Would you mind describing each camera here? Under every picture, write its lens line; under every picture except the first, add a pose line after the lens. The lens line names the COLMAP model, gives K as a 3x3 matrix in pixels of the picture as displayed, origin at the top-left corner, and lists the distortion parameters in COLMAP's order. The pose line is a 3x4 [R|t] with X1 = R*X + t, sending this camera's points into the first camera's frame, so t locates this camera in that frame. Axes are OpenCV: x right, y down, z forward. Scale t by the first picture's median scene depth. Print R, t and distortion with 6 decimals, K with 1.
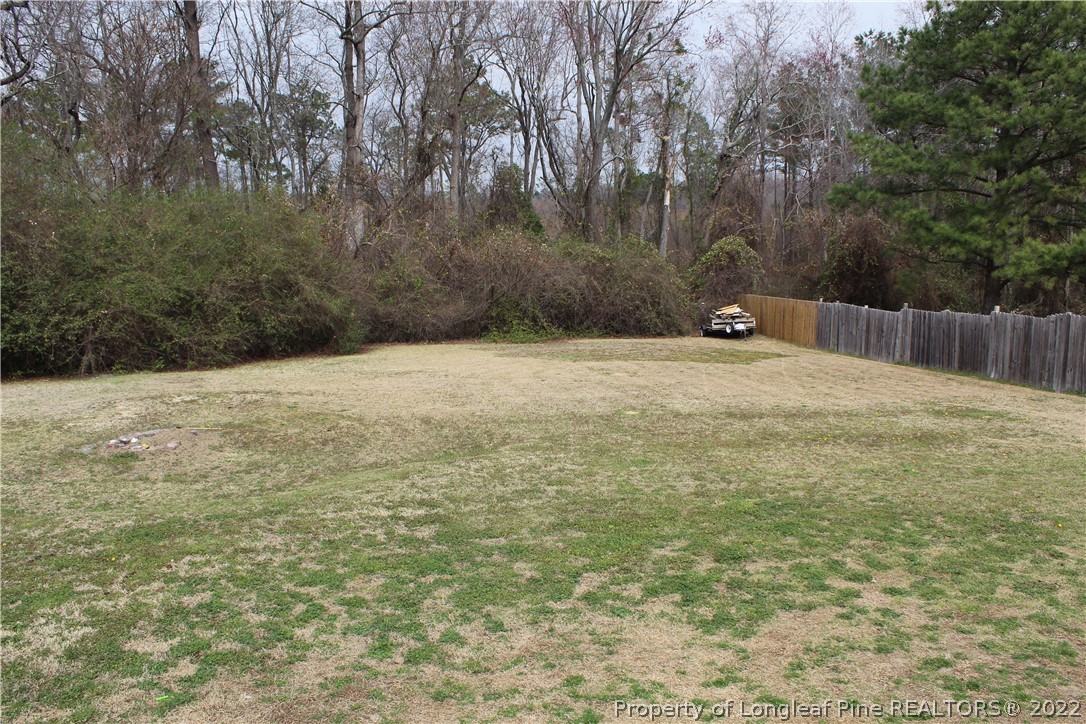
lens RADIAL K [[910.4, 0, 539.8], [0, 910.4, 369.9], [0, 0, 1]] dist [-0.161326, 0.148935]
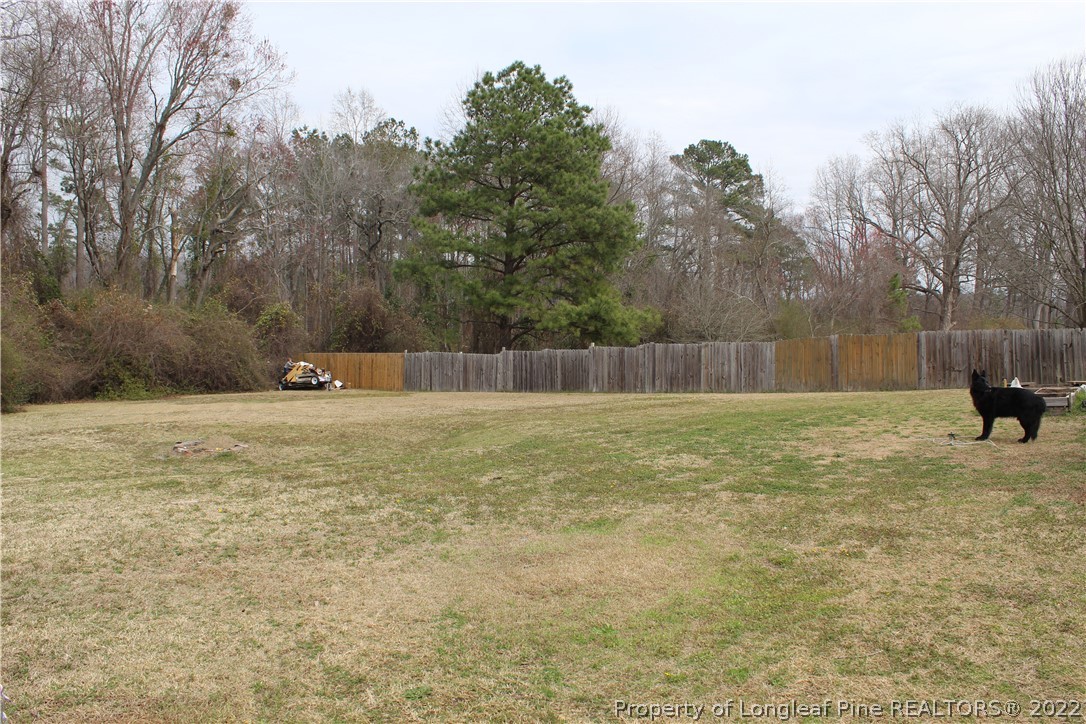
lens RADIAL K [[910.4, 0, 539.8], [0, 910.4, 369.9], [0, 0, 1]] dist [-0.161326, 0.148935]
pose [[0.762175, -0.026310, 0.646836, -0.441171], [0.084250, 0.994707, -0.058813, 0.045152], [-0.641865, 0.099322, 0.760358, -0.075486]]
